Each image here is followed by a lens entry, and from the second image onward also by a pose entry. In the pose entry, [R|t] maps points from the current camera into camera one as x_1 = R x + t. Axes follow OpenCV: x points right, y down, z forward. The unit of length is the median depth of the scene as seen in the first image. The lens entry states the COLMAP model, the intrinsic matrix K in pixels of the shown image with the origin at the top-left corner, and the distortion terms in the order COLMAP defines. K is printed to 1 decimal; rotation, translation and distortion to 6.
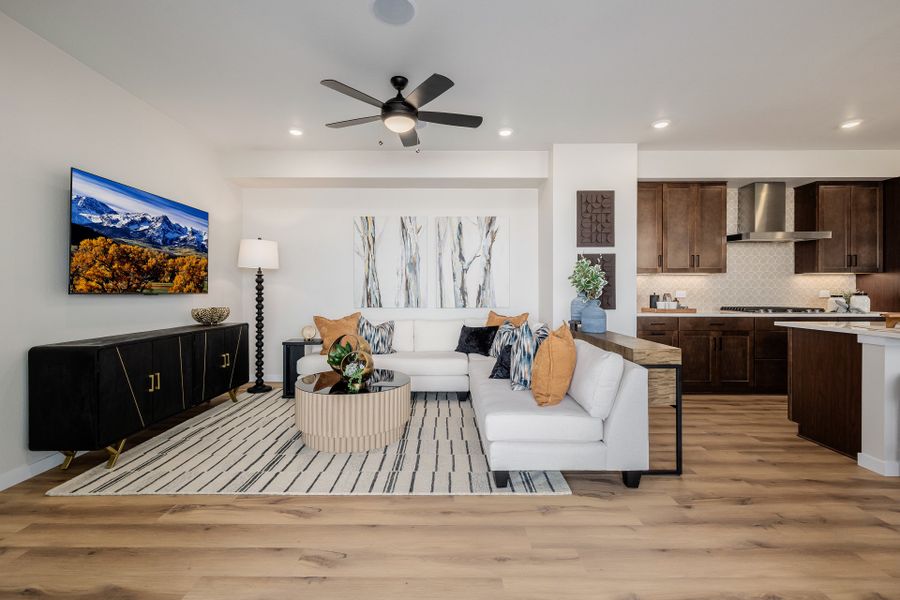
lens RADIAL K [[390.4, 0, 449.7], [0, 390.4, 294.3], [0, 0, 1]] dist [0.002278, 0.000198]
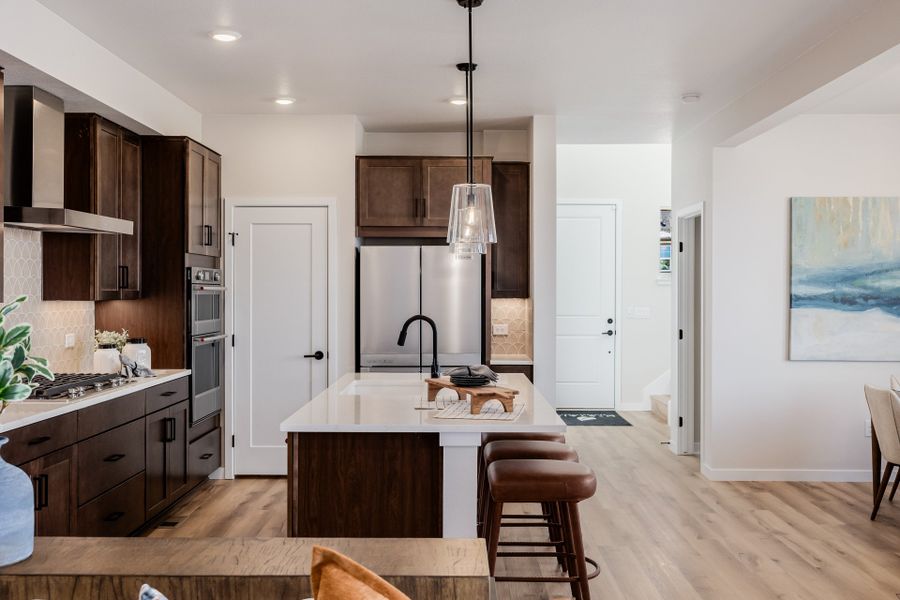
lens RADIAL K [[909.5, 0, 445.0], [0, 909.5, 296.8], [0, 0, 1]] dist [0.001571, 0.000000]
pose [[0.013935, -0.005017, 0.999890, -0.250499], [0.006855, 0.999964, 0.004922, -0.081759], [-0.999879, 0.006785, 0.013969, 0.717849]]
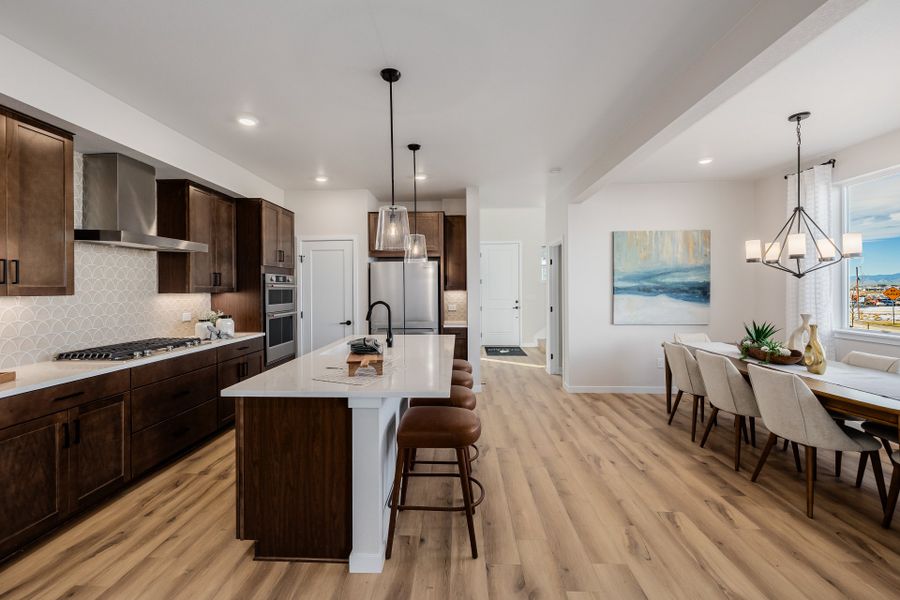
lens RADIAL K [[378.4, 0, 442.7], [0, 378.4, 289.6], [0, 0, 1]] dist [-0.003923, -0.000554]
pose [[0.048070, -0.001551, 0.998843, 0.249315], [0.014808, 0.999890, 0.000840, -0.072826], [-0.998734, 0.014750, 0.048088, 0.579762]]
